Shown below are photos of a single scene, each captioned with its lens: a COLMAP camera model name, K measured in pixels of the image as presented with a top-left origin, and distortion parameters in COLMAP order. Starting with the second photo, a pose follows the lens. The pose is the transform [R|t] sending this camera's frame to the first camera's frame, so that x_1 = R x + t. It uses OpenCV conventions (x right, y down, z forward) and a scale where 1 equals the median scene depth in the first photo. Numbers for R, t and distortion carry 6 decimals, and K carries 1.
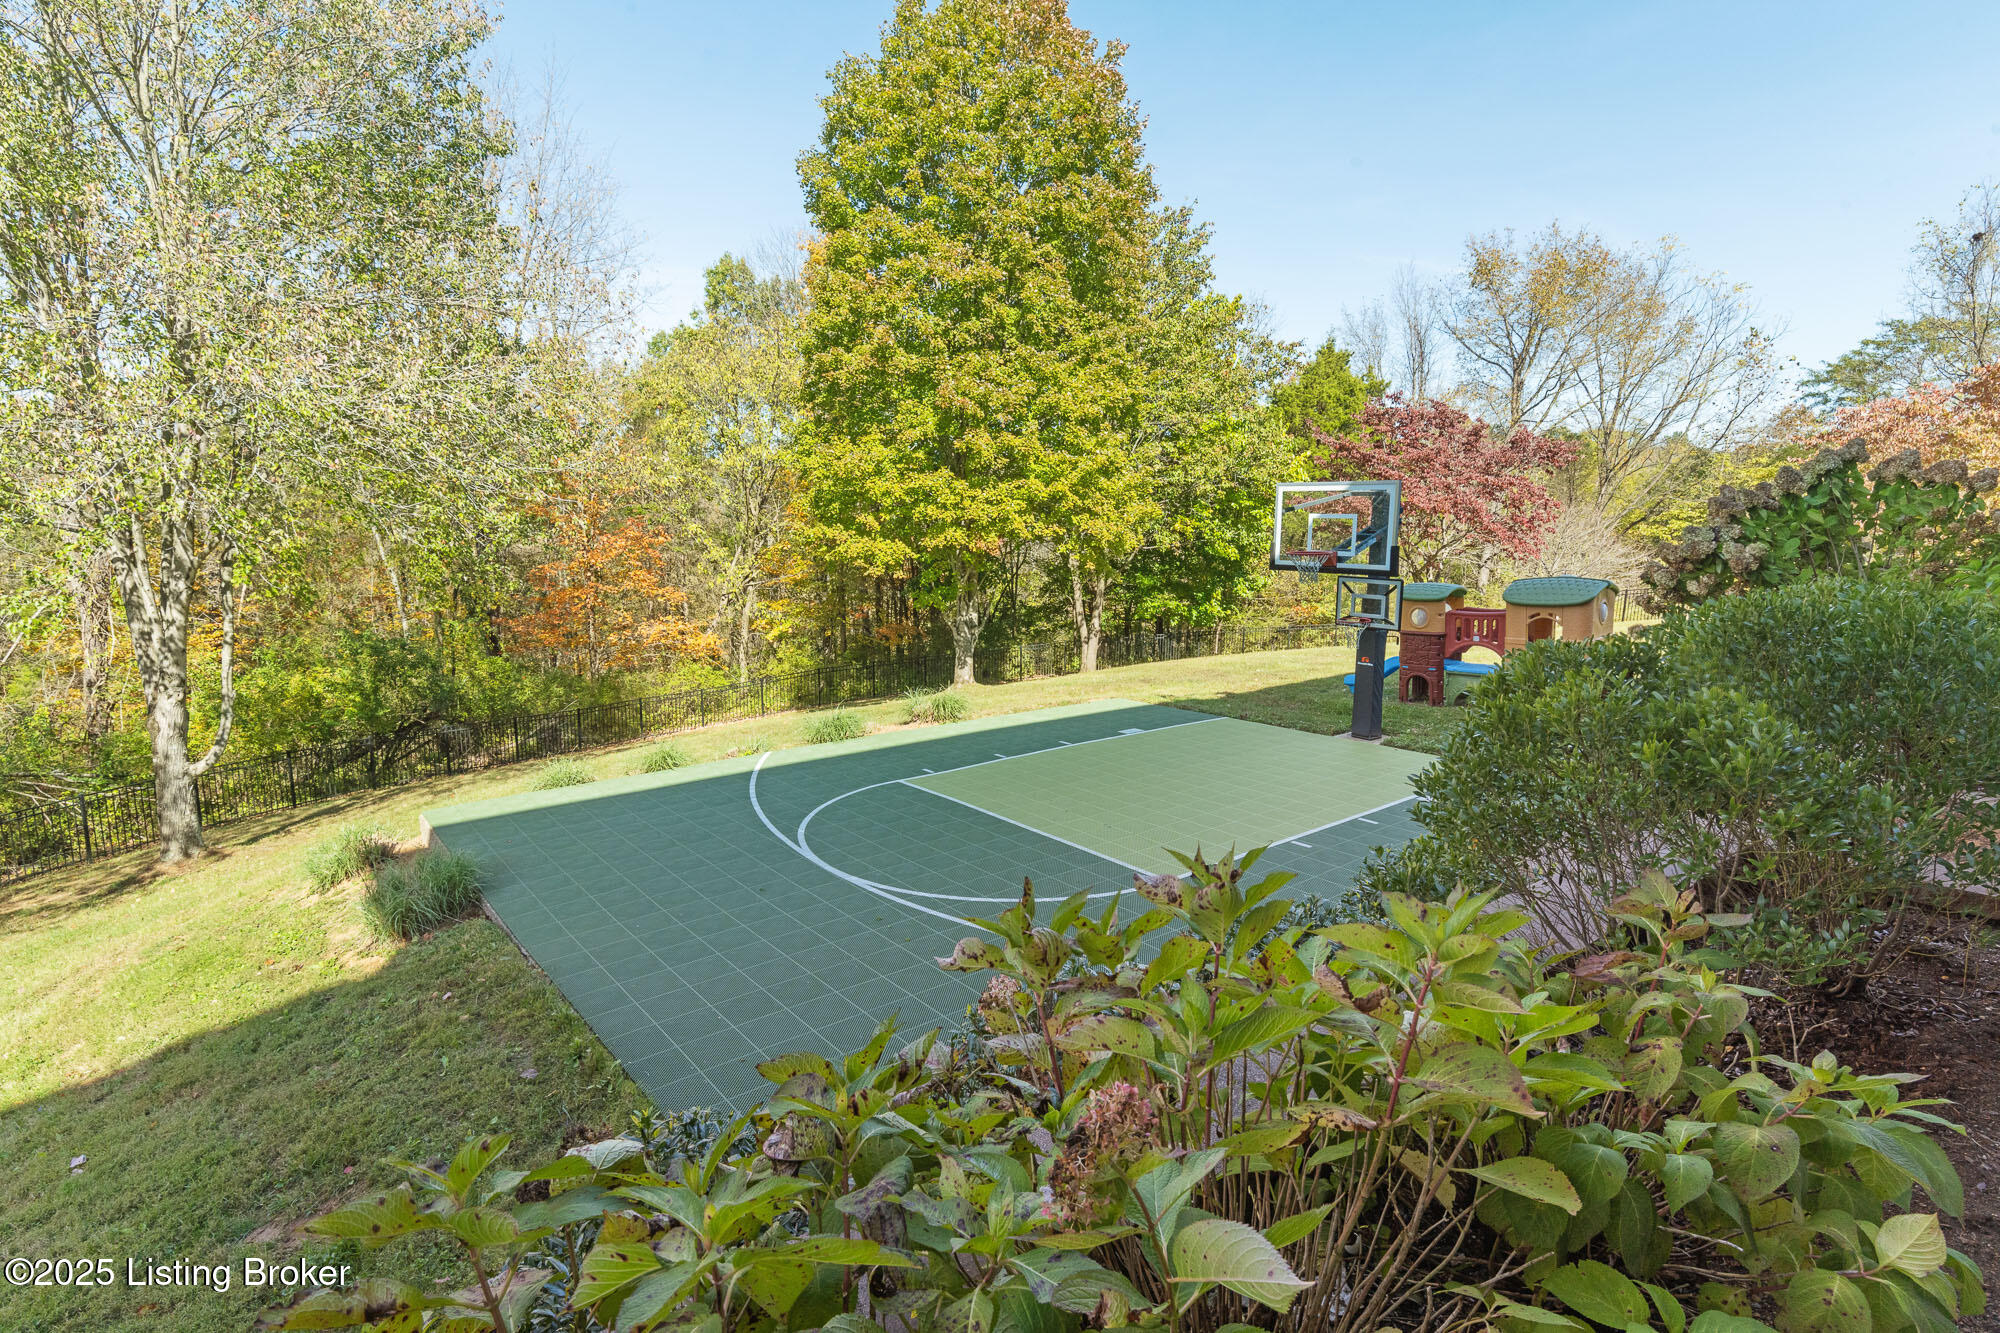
lens RADIAL K [[1013.6, 0, 1000.0], [0, 1013.6, 666.5], [0, 0, 1]] dist [0.011724, 0.000008]
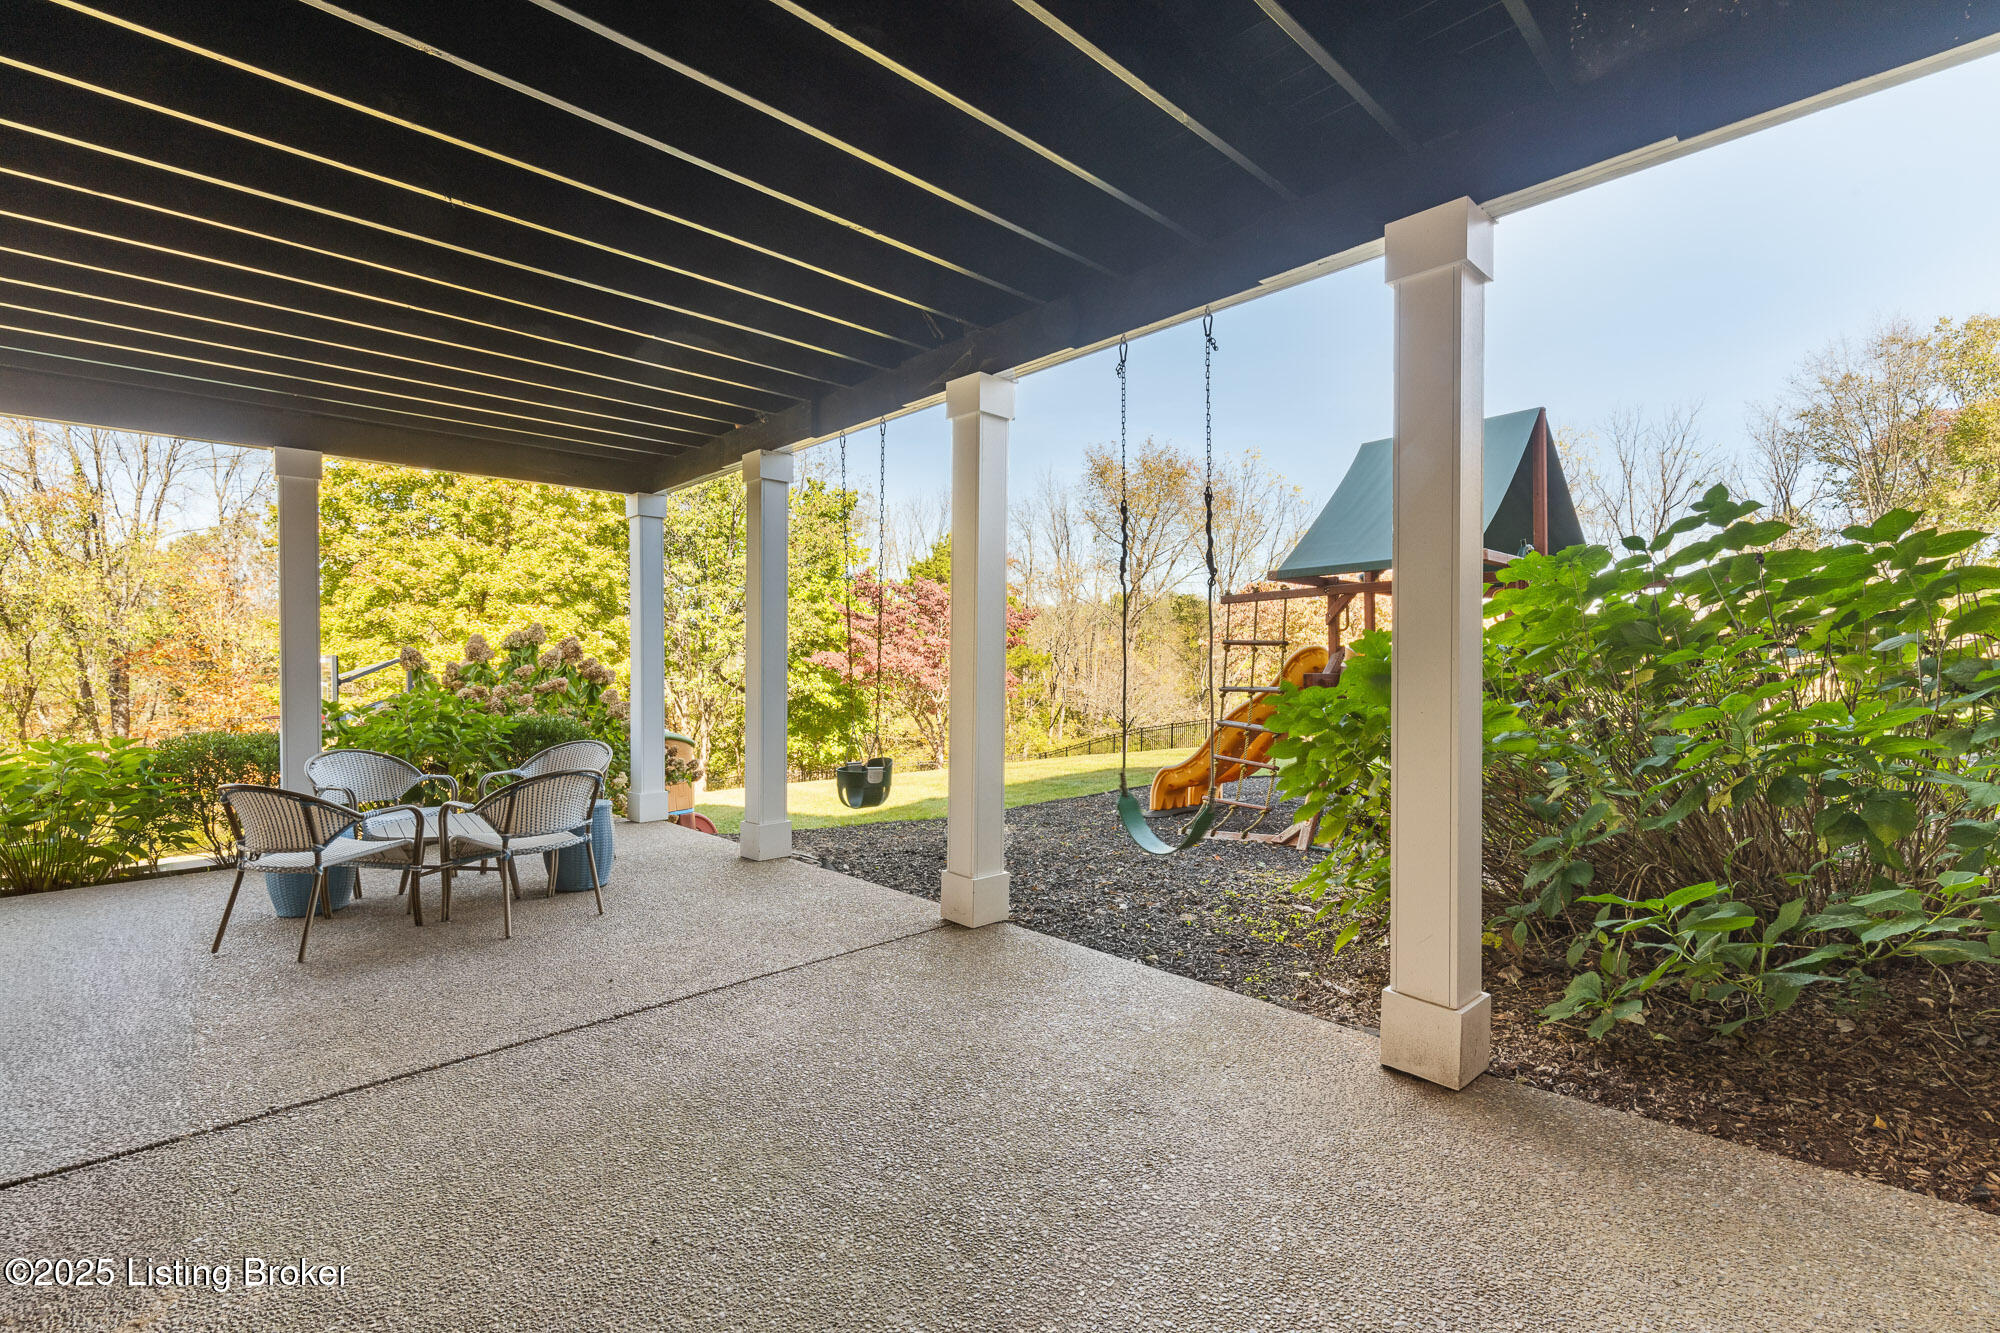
lens RADIAL K [[868.1, 0, 997.8], [0, 868.1, 674.7], [0, 0, 1]] dist [0.001802, -0.000082]
pose [[0.996844, -0.010005, 0.078749, 0.556990], [0.020528, 0.990772, -0.133977, -0.004501], [-0.076681, 0.135171, 0.987851, -0.024806]]
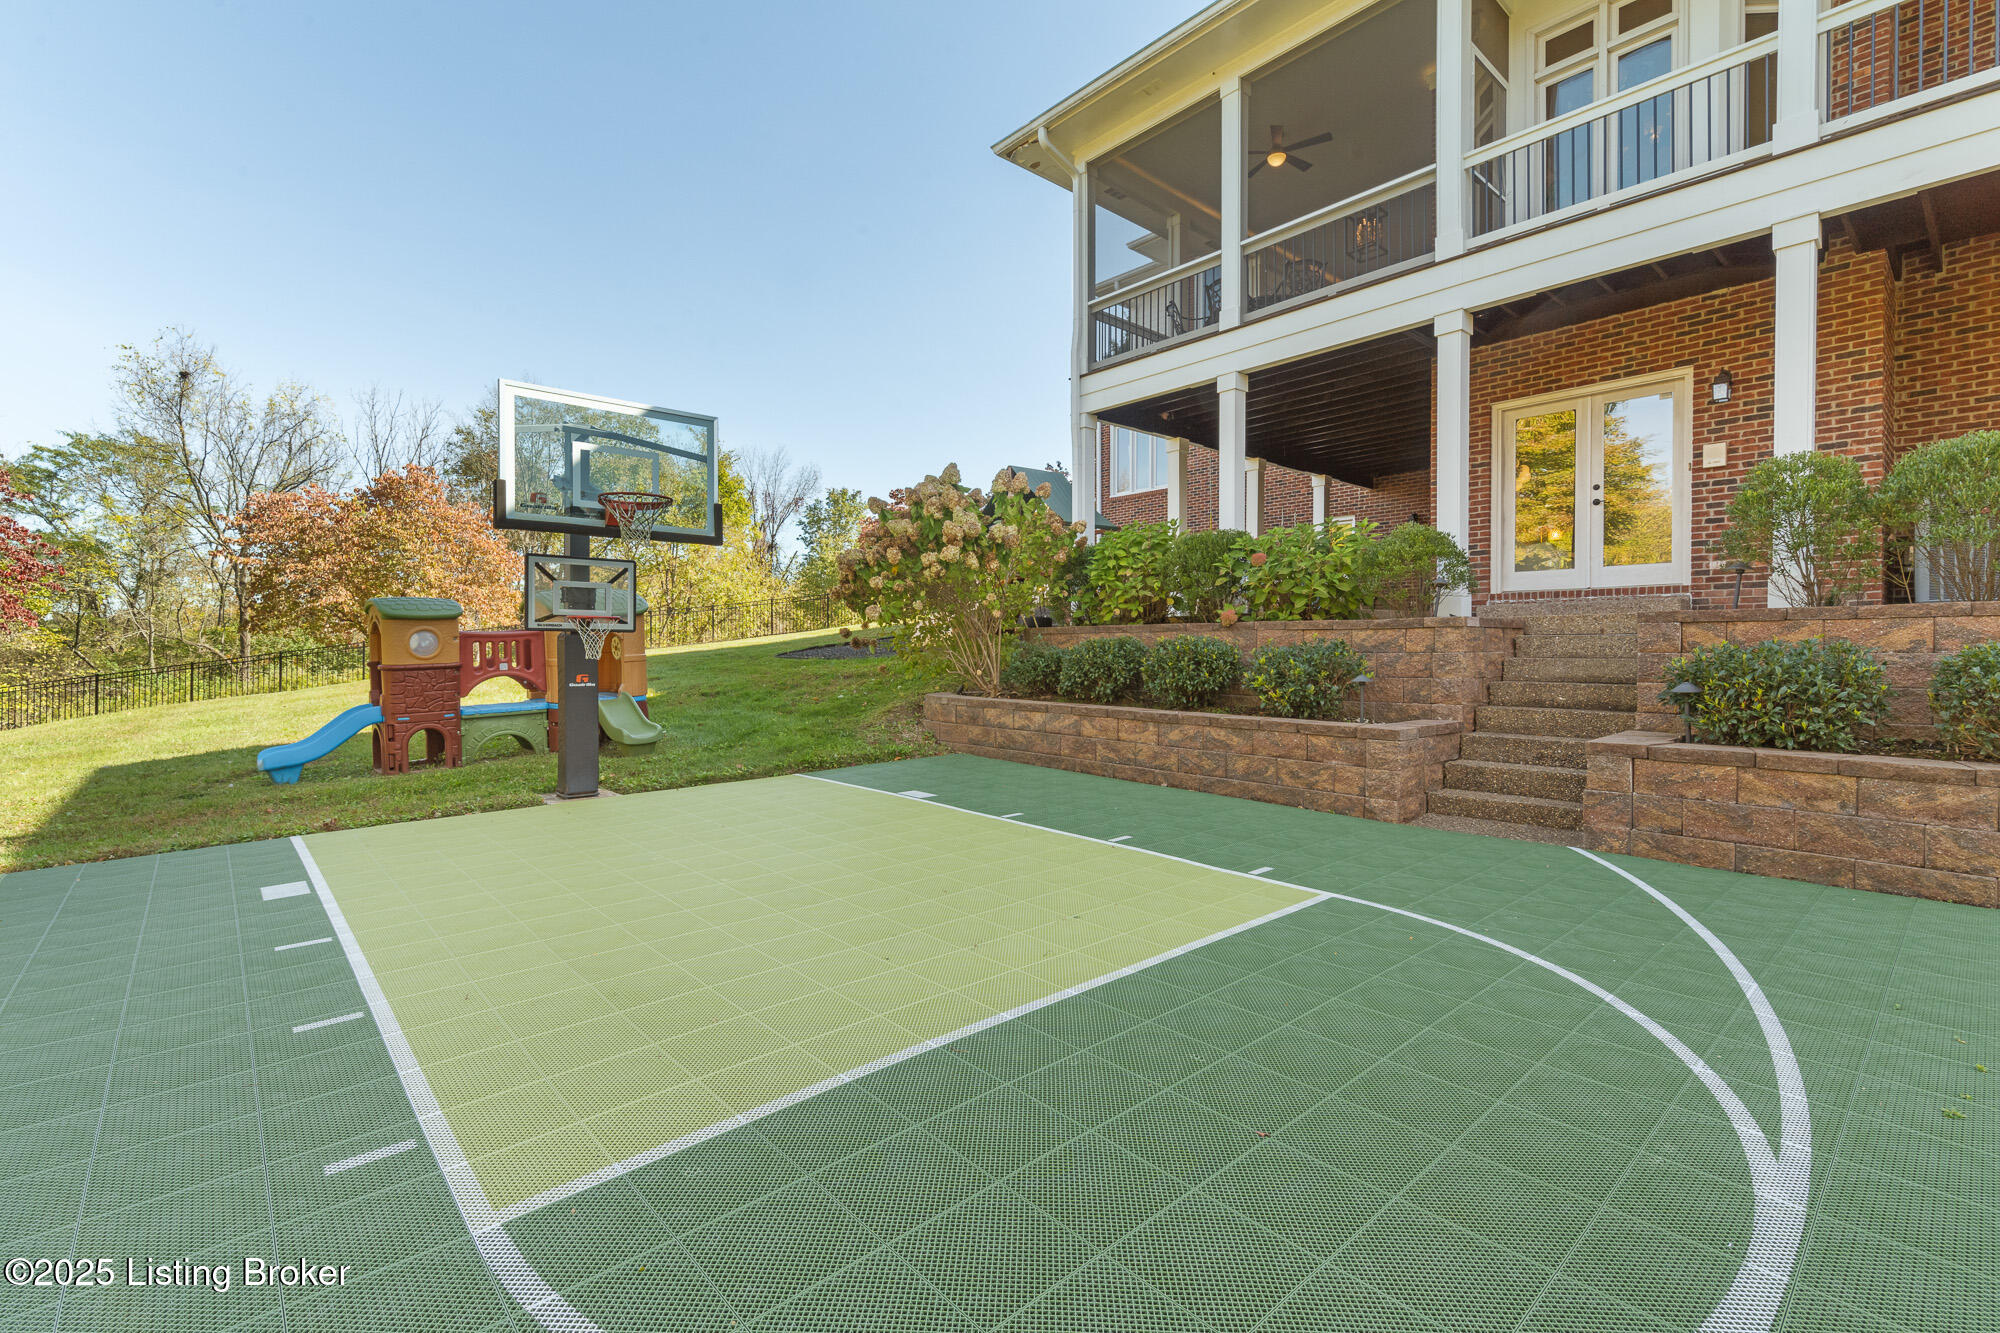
lens RADIAL K [[884.6, 0, 994.7], [0, 884.6, 654.2], [0, 0, 1]] dist [0.003274, 0.000016]
pose [[-0.048141, -0.014089, 0.998741, -0.138710], [0.154633, 0.987740, 0.021387, 0.004133], [-0.986798, 0.155468, -0.045372, 0.439699]]
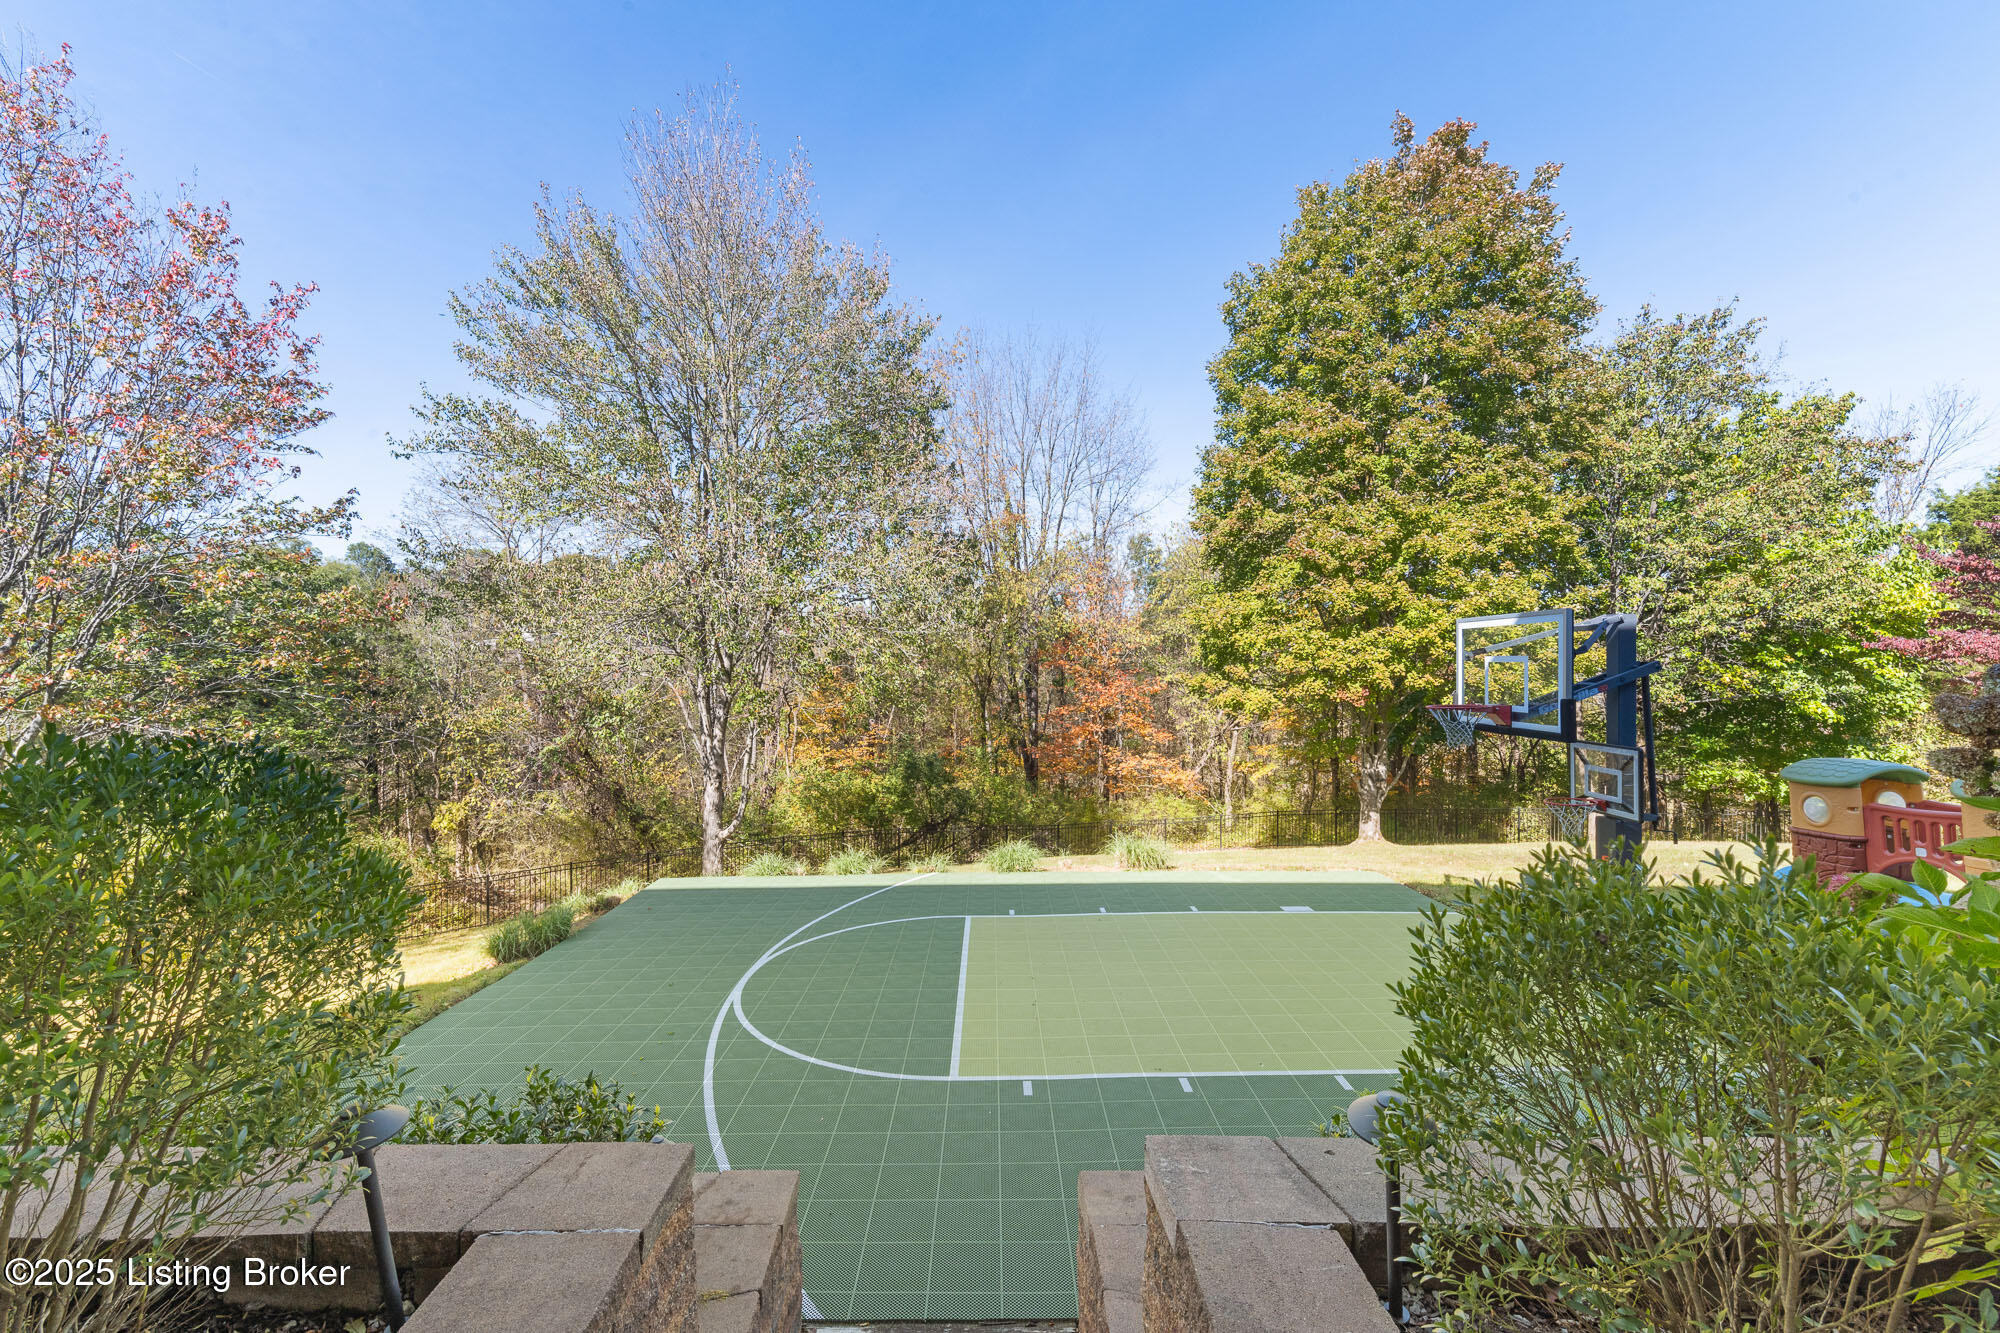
lens RADIAL K [[868.1, 0, 997.8], [0, 868.1, 674.7], [0, 0, 1]] dist [0.001802, -0.000082]
pose [[0.784048, -0.001576, -0.620698, 0.235060], [-0.086830, 0.989885, -0.112195, -0.017250], [0.614597, 0.141862, 0.775981, 0.149066]]
